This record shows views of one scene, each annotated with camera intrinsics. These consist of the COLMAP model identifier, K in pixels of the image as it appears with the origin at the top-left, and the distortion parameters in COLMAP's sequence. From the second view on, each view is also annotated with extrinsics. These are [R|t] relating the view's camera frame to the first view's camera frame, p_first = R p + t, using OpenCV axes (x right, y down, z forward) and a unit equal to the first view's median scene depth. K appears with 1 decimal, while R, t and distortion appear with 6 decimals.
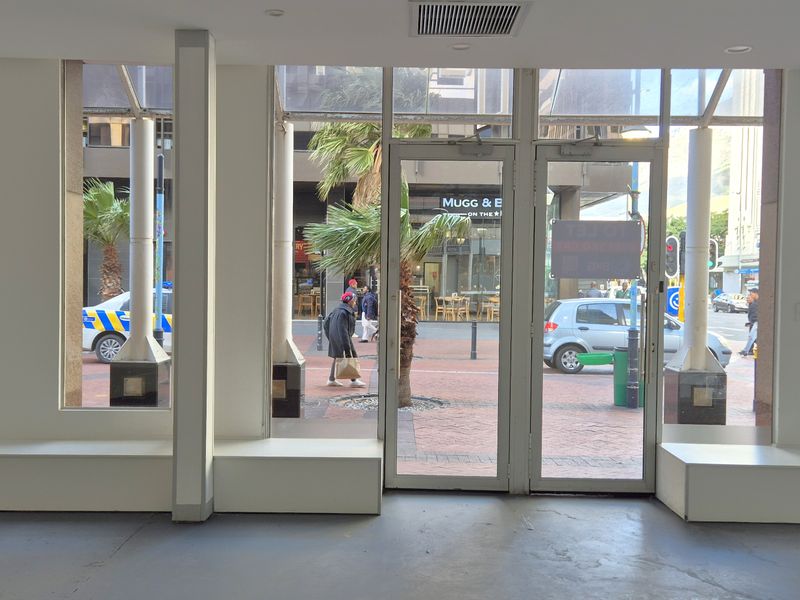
lens RADIAL K [[858.9, 0, 377.2], [0, 858.9, 293.3], [0, 0, 1]] dist [0.065558, 0.000000]
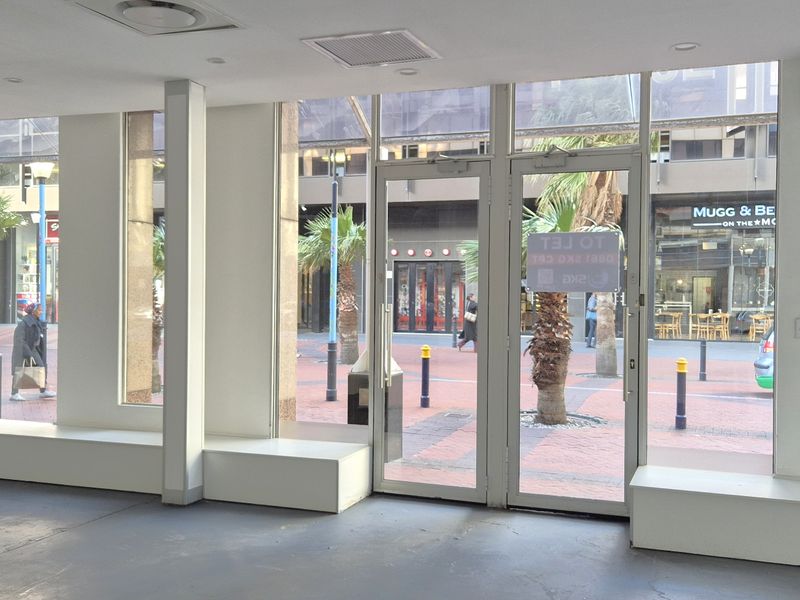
lens RADIAL K [[858.9, 0, 386.0], [0, 858.9, 291.5], [0, 0, 1]] dist [0.065558, 0.000000]
pose [[0.935720, -0.006496, -0.352684, 0.394900], [-0.001276, 0.999762, -0.021798, 0.004412], [0.352741, 0.020847, 0.935489, 0.013713]]
